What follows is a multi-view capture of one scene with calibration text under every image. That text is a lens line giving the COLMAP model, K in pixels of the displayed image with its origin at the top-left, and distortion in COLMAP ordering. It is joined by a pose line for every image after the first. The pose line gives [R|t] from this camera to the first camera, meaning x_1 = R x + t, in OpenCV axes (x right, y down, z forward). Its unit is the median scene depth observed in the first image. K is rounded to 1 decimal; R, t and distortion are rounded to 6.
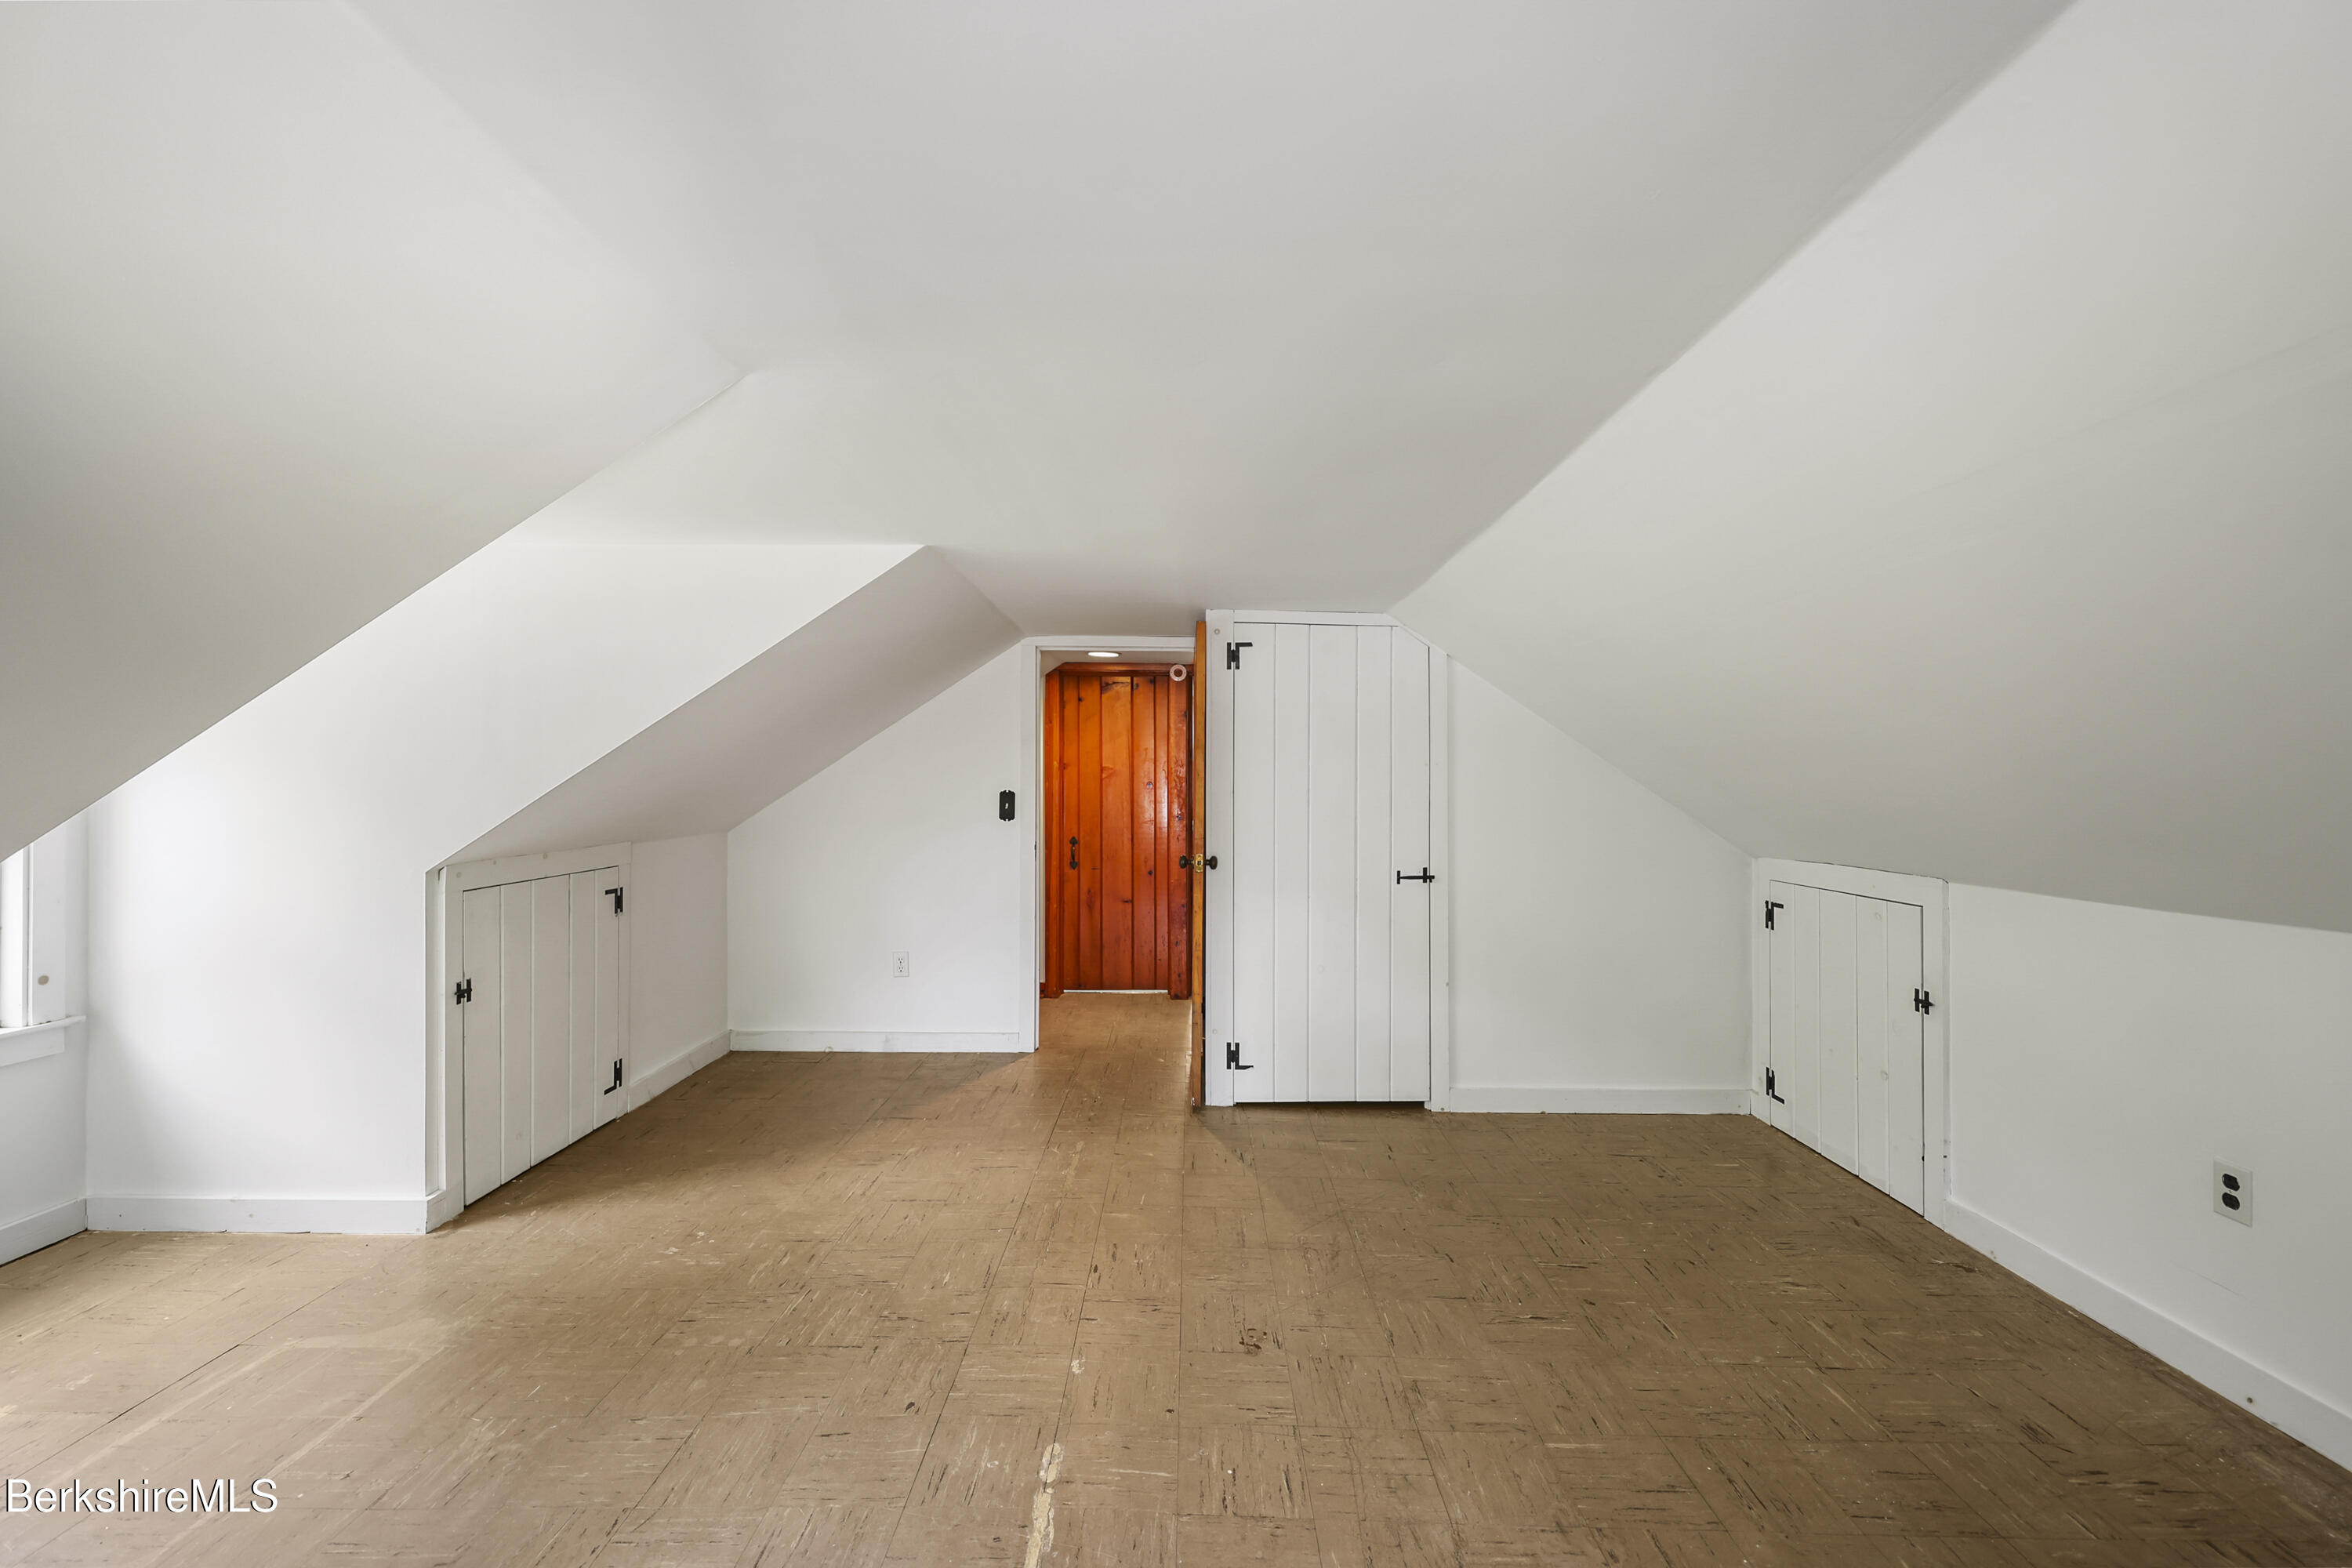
lens RADIAL K [[956.8, 0, 1179.3], [0, 956.8, 788.9], [0, 0, 1]] dist [0.000252, 0.000256]
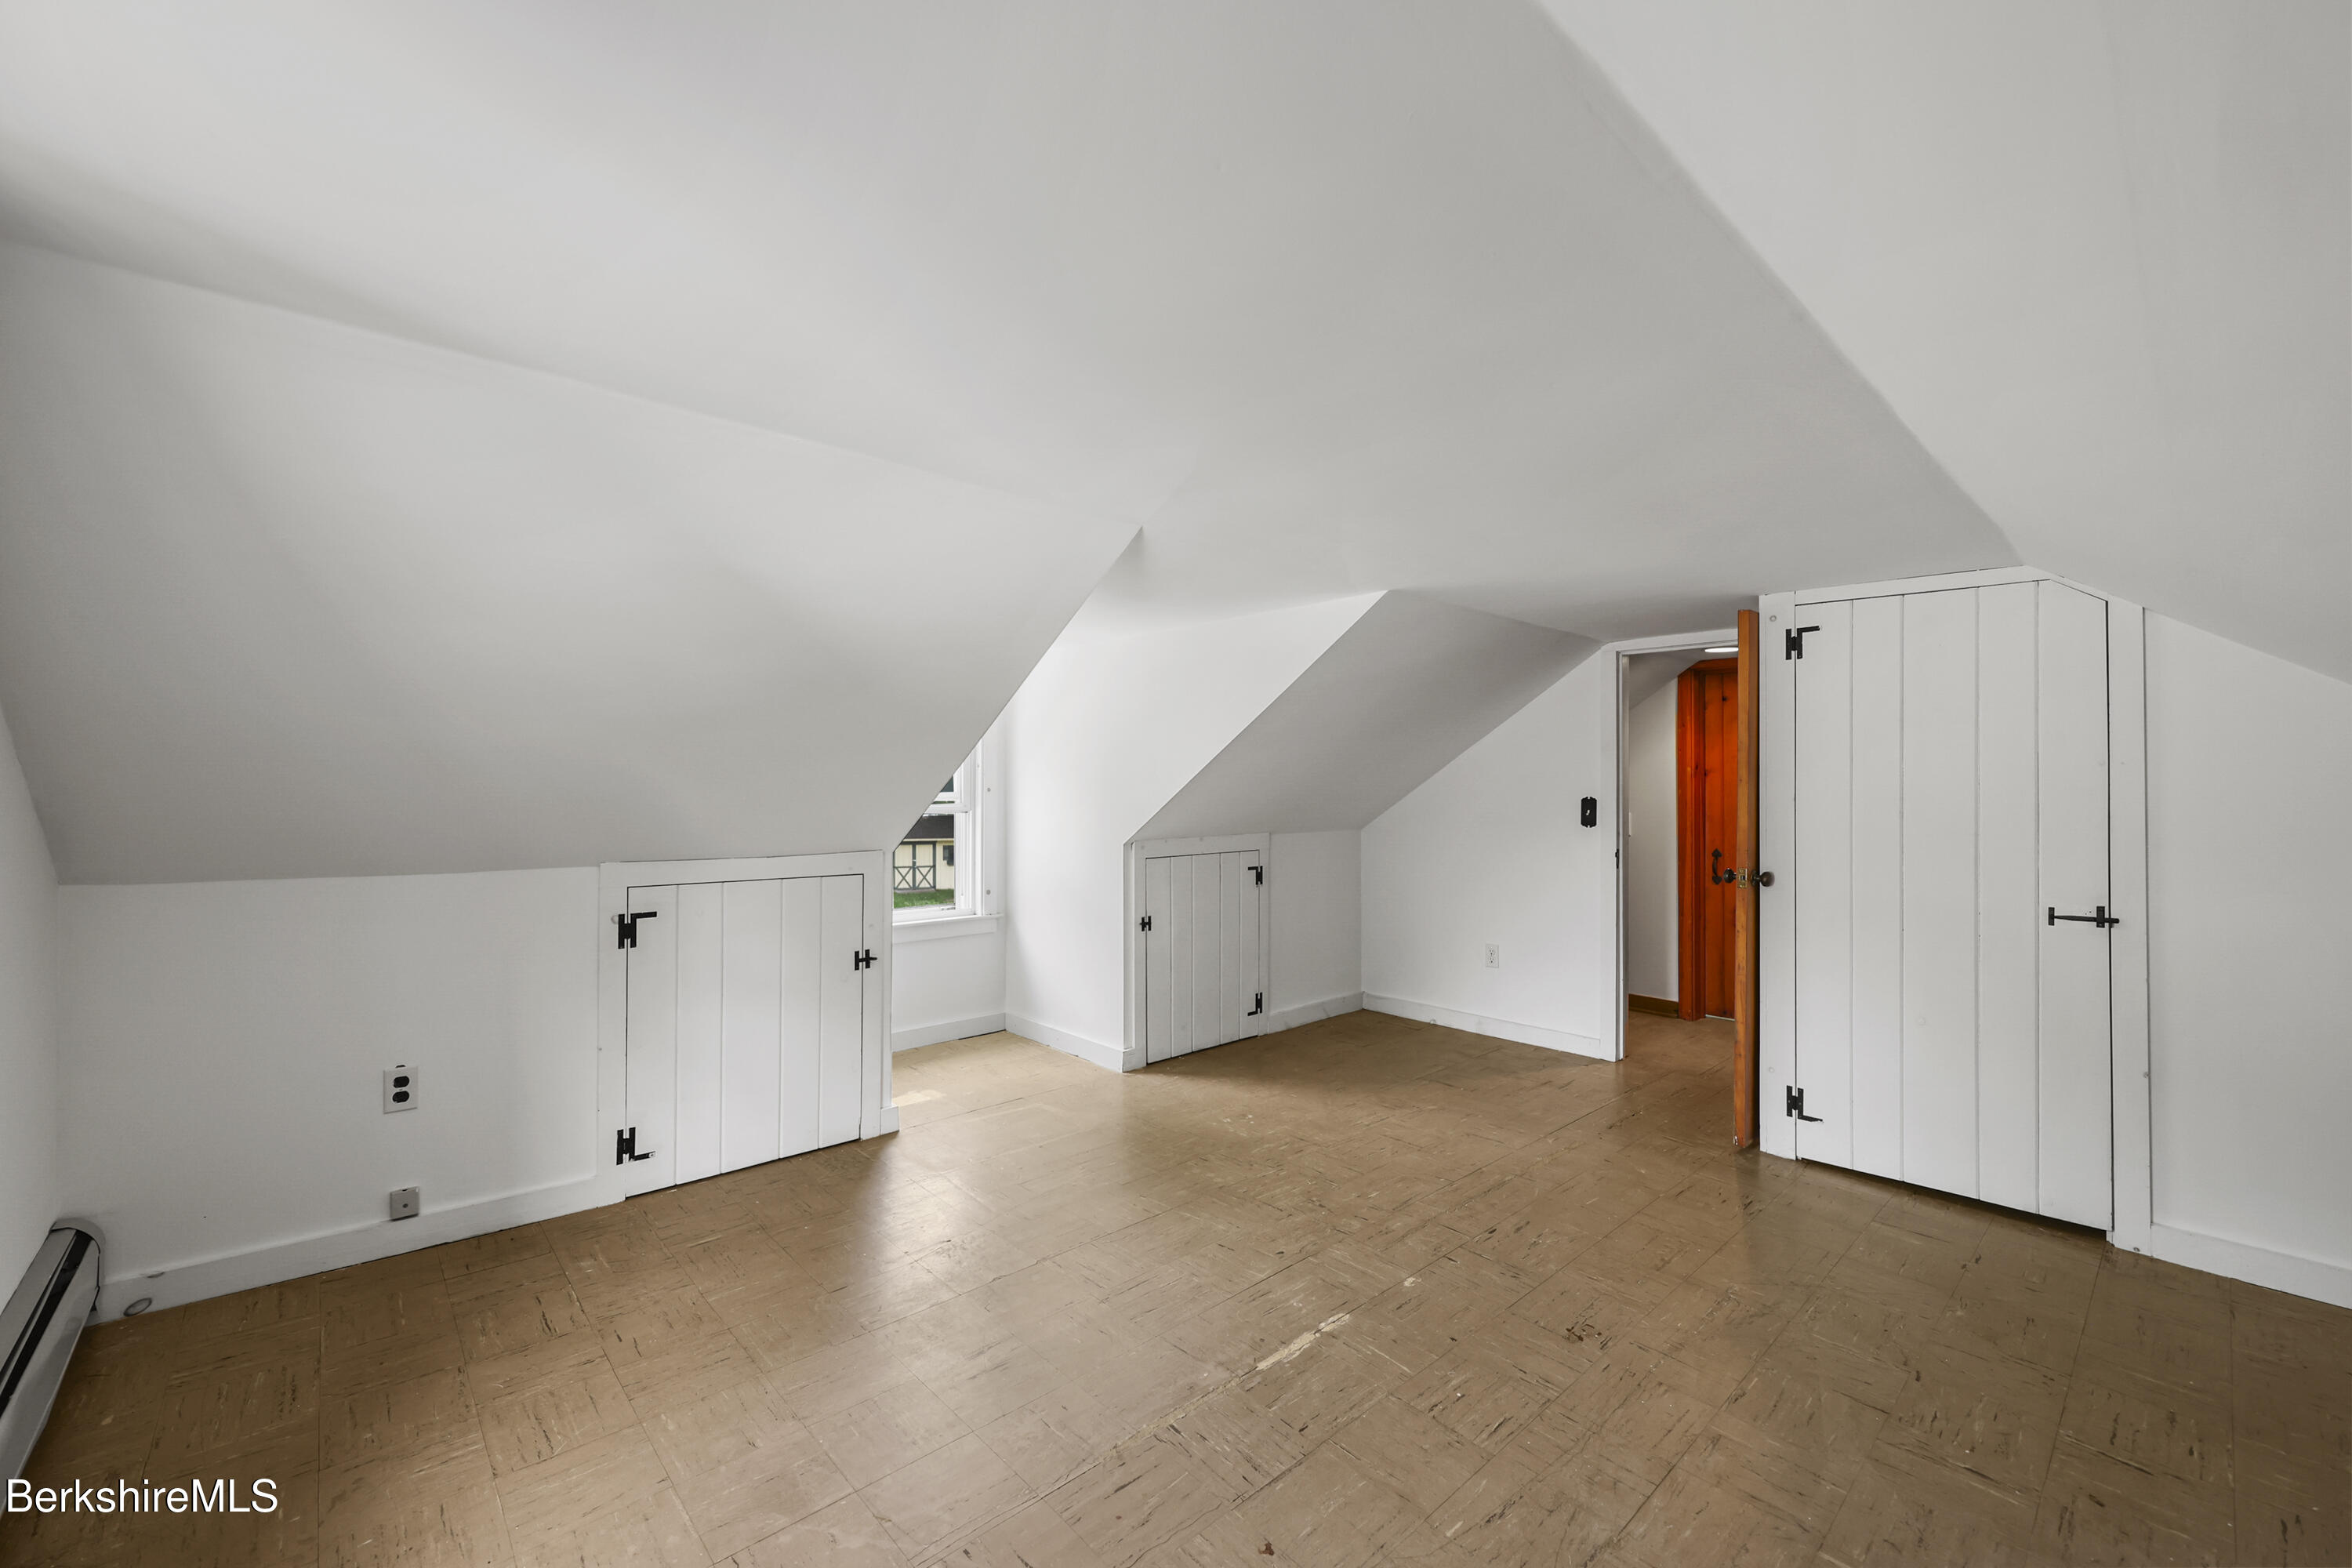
lens RADIAL K [[953.5, 0, 1167.7], [0, 953.5, 793.7], [0, 0, 1]] dist [0.000937, 0.000043]
pose [[0.674349, 0.004031, -0.738402, 0.381812], [-0.007474, 0.999971, -0.001367, 0.003907], [0.738375, 0.006441, 0.674359, -0.011849]]
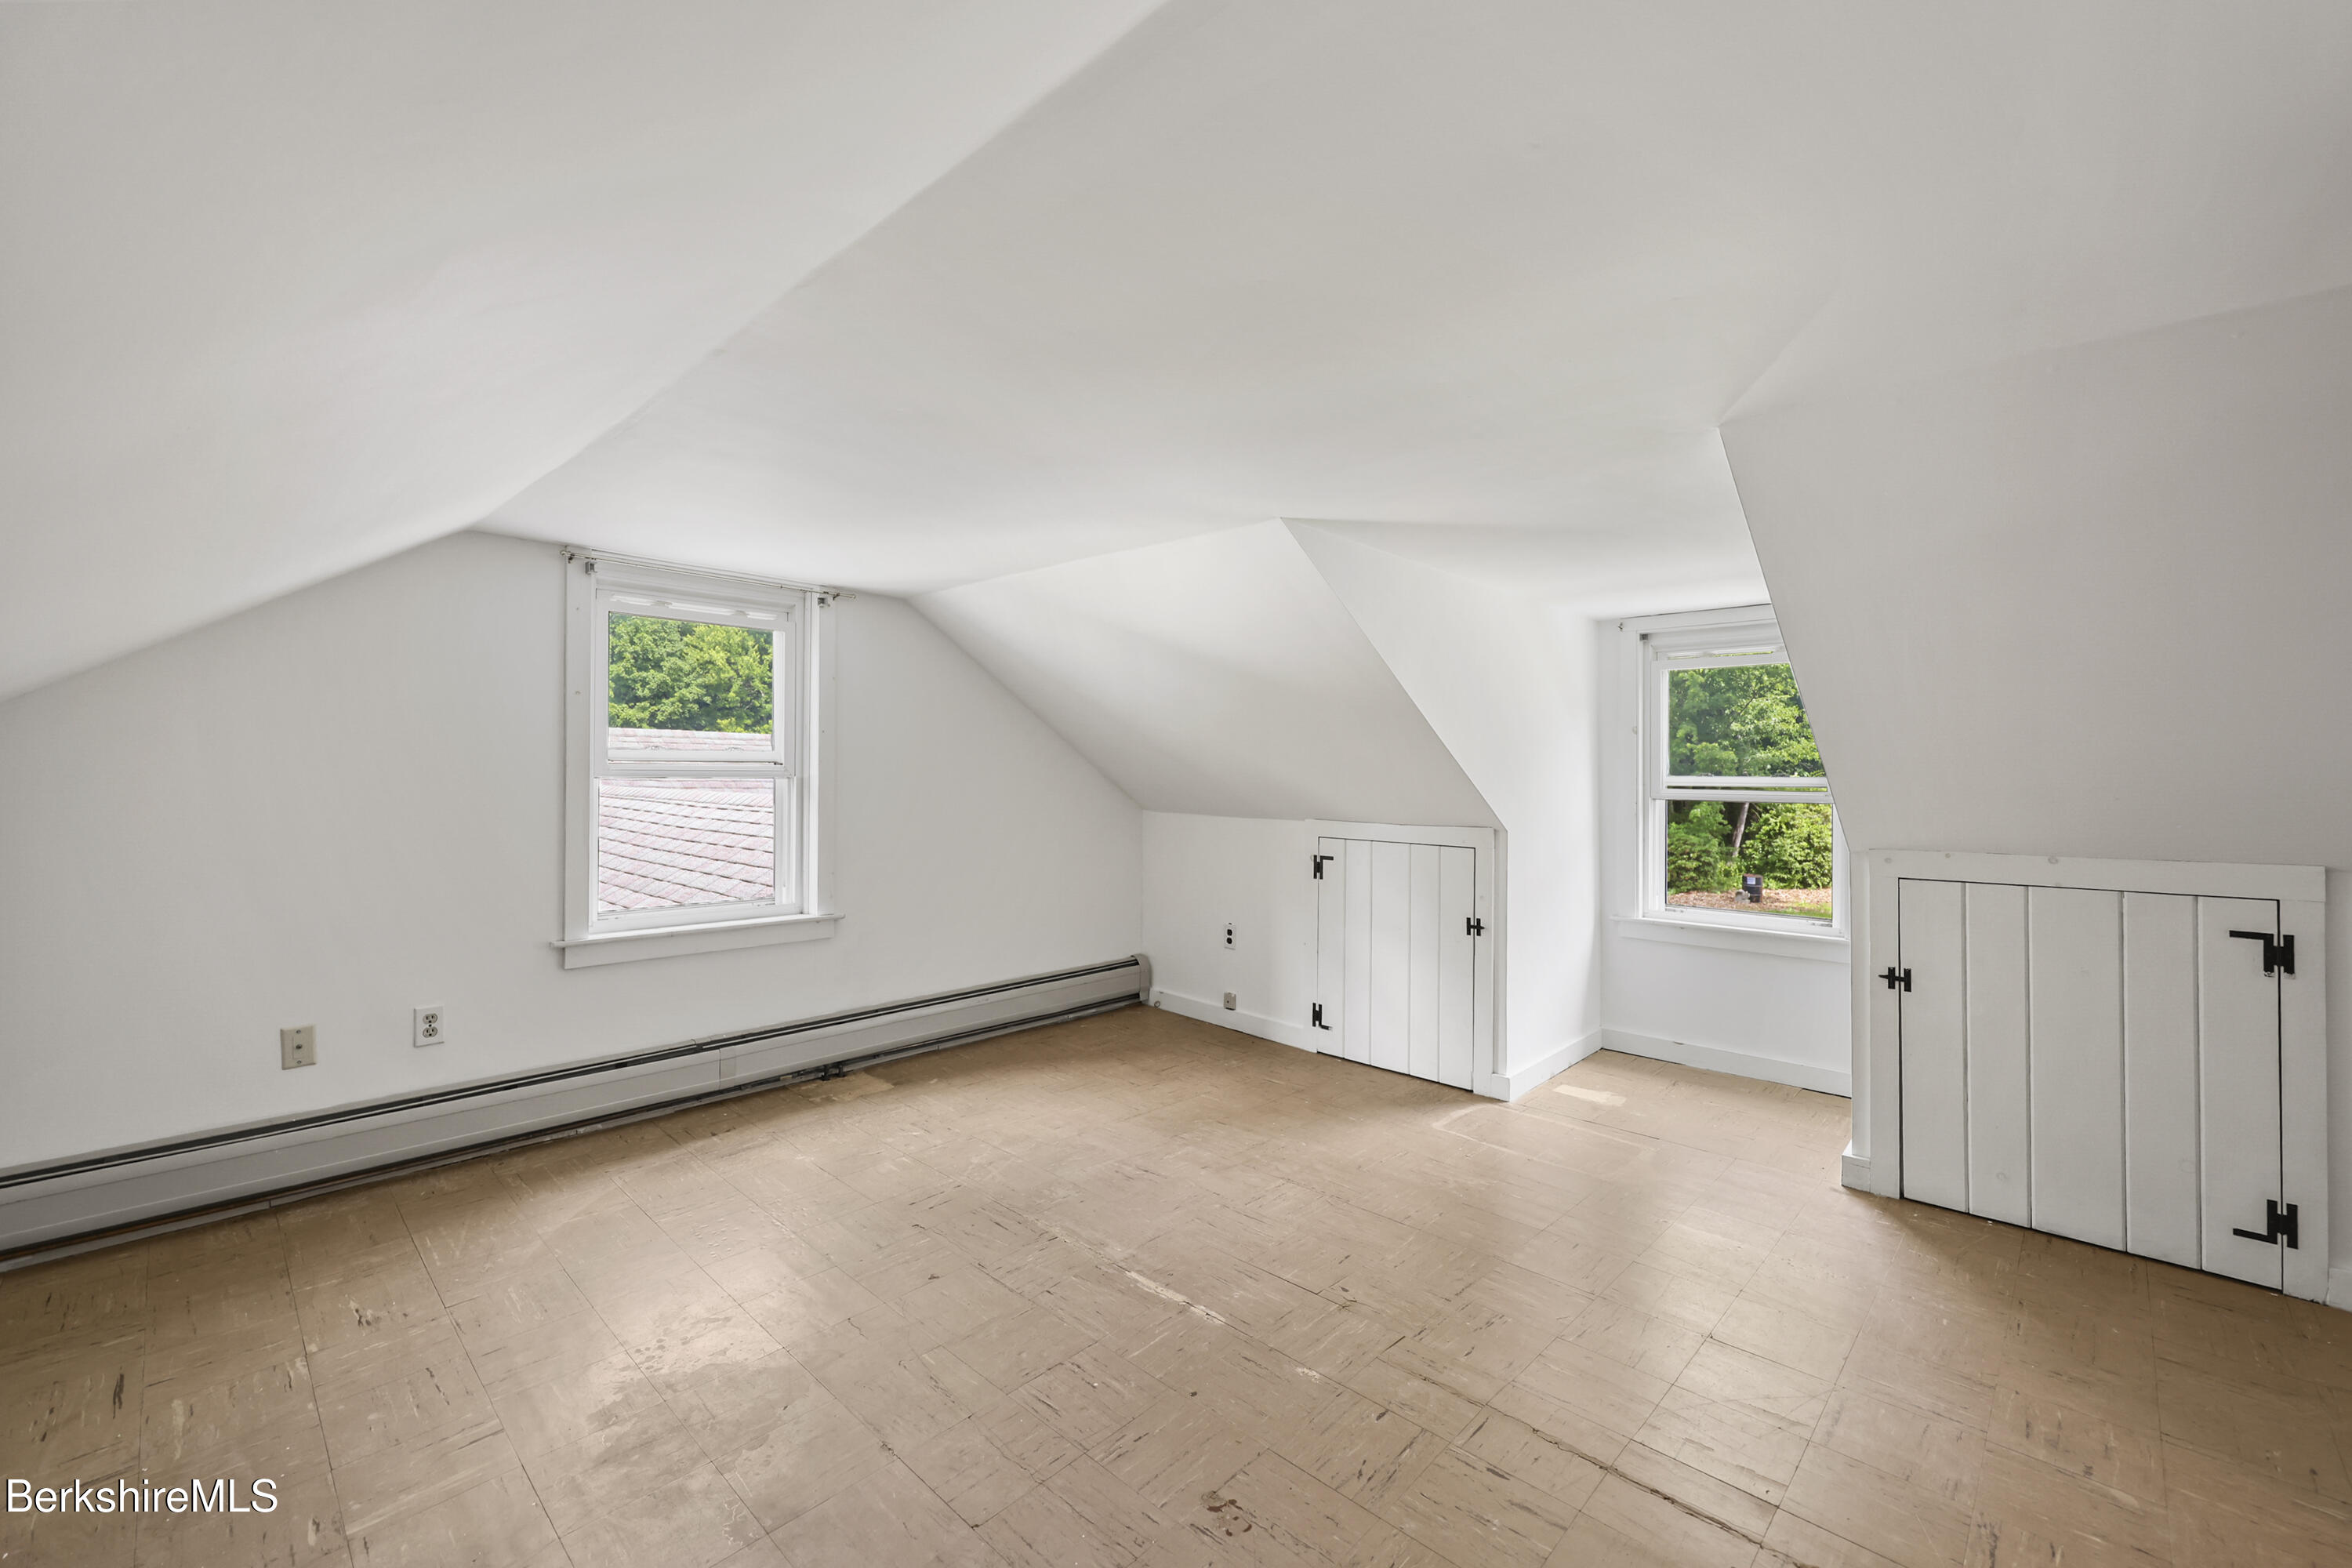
lens RADIAL K [[956.8, 0, 1179.3], [0, 956.8, 788.9], [0, 0, 1]] dist [0.000252, 0.000256]
pose [[-0.686929, 0.004134, -0.726713, 0.456892], [-0.016534, 0.999636, 0.021316, 0.004904], [0.726536, 0.026658, -0.686611, 1.056477]]
